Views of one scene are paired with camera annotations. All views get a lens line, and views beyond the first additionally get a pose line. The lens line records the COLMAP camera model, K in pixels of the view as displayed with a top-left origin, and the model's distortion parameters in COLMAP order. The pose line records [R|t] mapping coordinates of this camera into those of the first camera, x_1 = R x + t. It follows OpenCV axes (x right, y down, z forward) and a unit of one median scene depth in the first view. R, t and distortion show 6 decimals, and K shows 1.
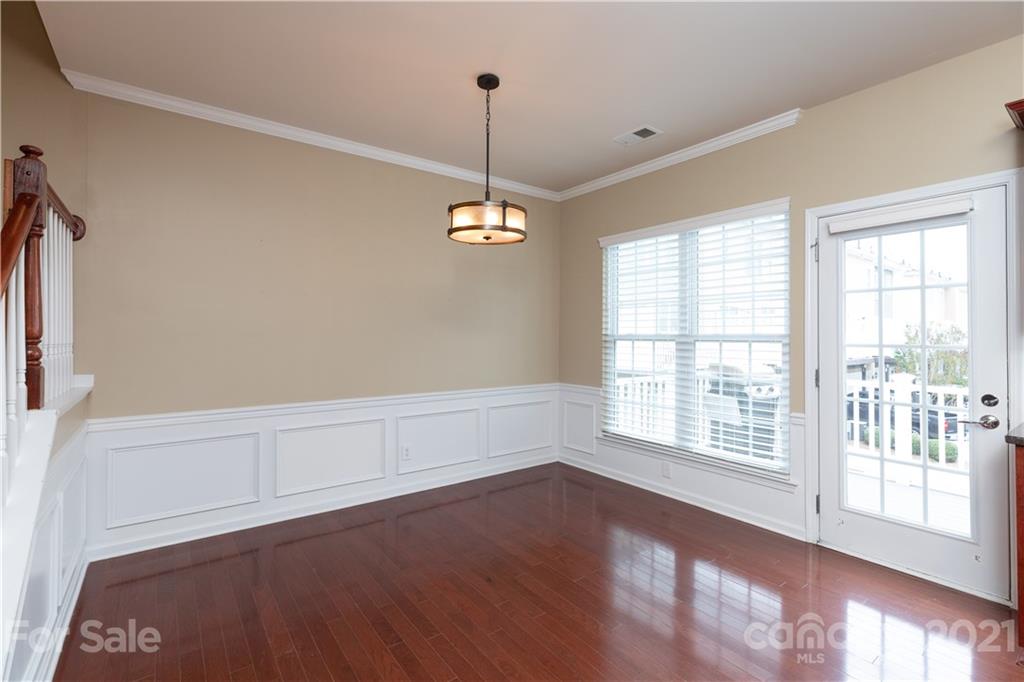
lens RADIAL K [[468.2, 0, 517.8], [0, 468.2, 333.3], [0, 0, 1]] dist [0.019329, 0.000050]
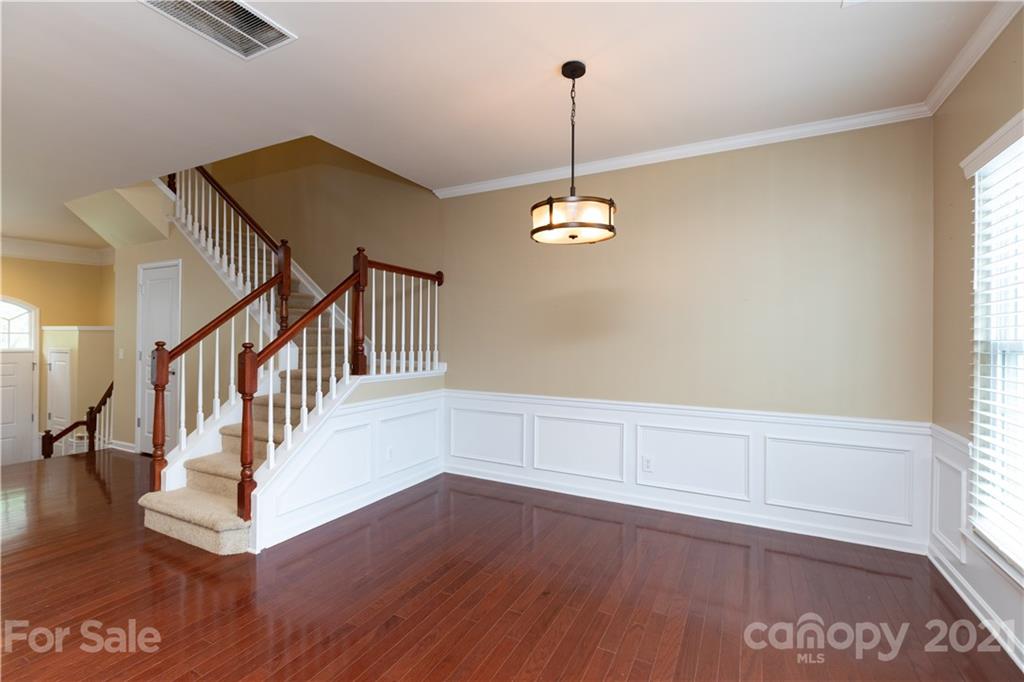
lens RADIAL K [[468.2, 0, 519.2], [0, 468.2, 342.8], [0, 0, 1]] dist [0.019329, 0.000050]
pose [[0.434573, 0.010123, -0.900580, 0.507734], [-0.000139, 0.999938, 0.011172, -0.002963], [0.900637, -0.004730, 0.434547, 0.351524]]
